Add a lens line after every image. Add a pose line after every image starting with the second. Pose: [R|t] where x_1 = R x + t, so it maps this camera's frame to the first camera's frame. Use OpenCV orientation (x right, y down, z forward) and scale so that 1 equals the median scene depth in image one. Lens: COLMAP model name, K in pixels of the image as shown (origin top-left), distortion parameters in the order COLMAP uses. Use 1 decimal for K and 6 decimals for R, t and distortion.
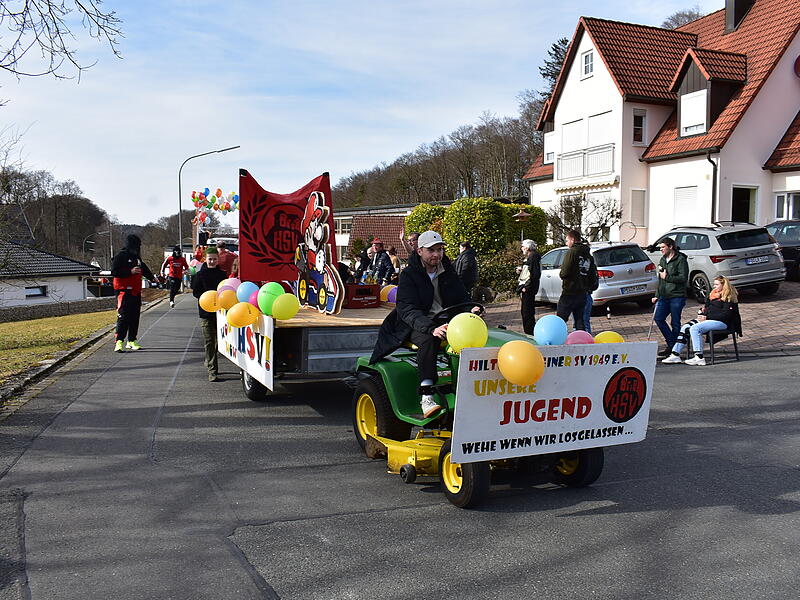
lens RADIAL K [[703.0, 0, 397.6], [0, 703.0, 300.7], [0, 0, 1]] dist [-0.097425, 0.018783]
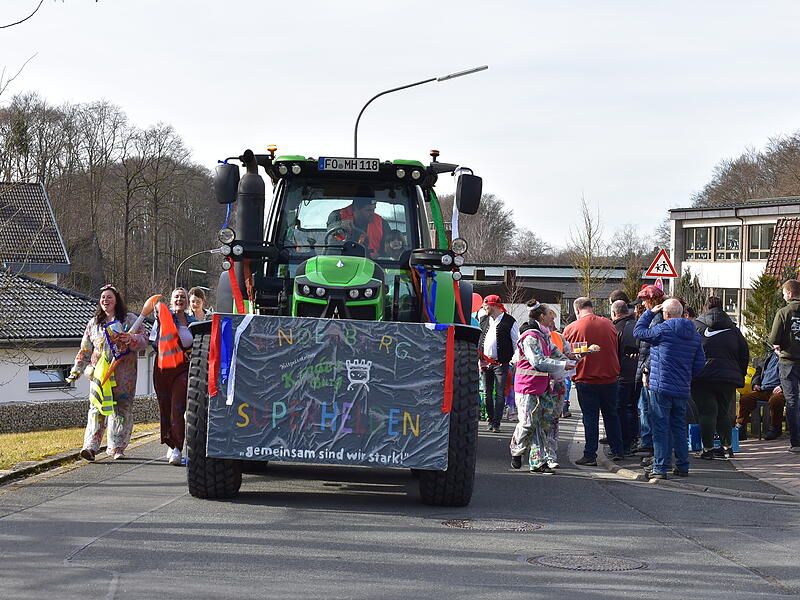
lens RADIAL K [[1824.4, 0, 398.7], [0, 1824.4, 298.9], [0, 0, 1]] dist [0.023711, 0.000000]
pose [[0.950537, 0.015527, -0.310222, 0.142206], [-0.037626, 0.997151, -0.065377, 0.010016], [0.308323, 0.073815, 0.948414, -0.199292]]
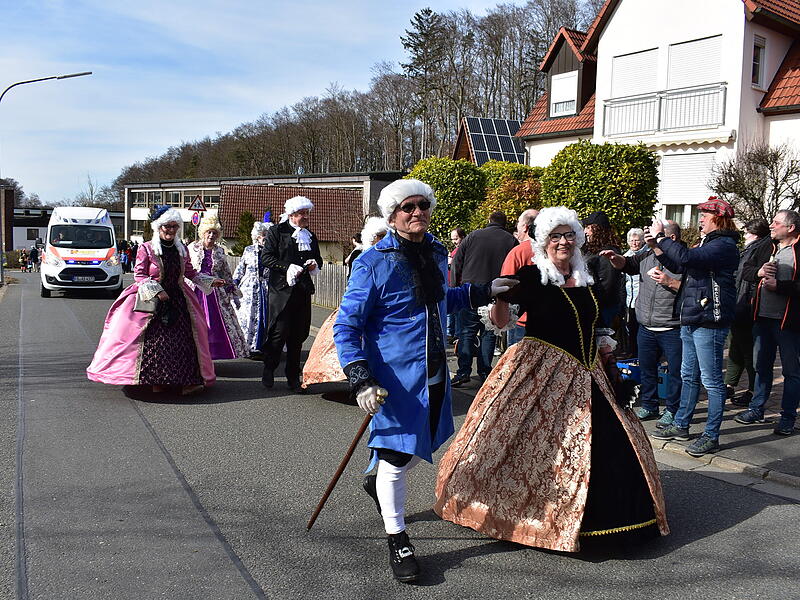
lens RADIAL K [[703.0, 0, 397.5], [0, 703.0, 302.0], [0, 0, 1]] dist [-0.097425, 0.018783]
pose [[0.967691, 0.004169, 0.252105, -0.167966], [-0.011509, 0.999552, 0.027647, -0.025964], [-0.251877, -0.029655, 0.967305, 0.425794]]
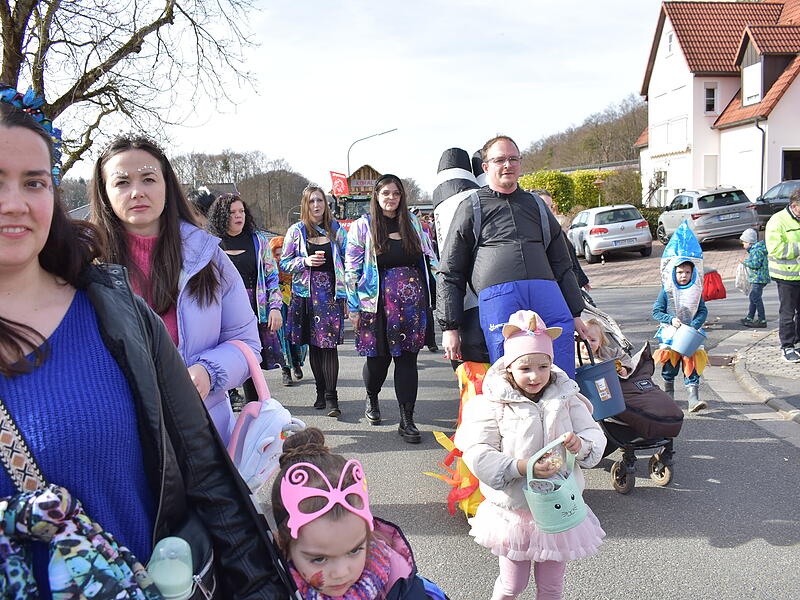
lens RADIAL K [[703.0, 0, 395.8], [0, 703.0, 298.6], [0, 0, 1]] dist [-0.097425, 0.018783]
pose [[0.957608, -0.001302, -0.288071, 0.179039], [0.015177, 0.998829, 0.045936, 0.013774], [0.287674, -0.048361, 0.956507, -0.221233]]
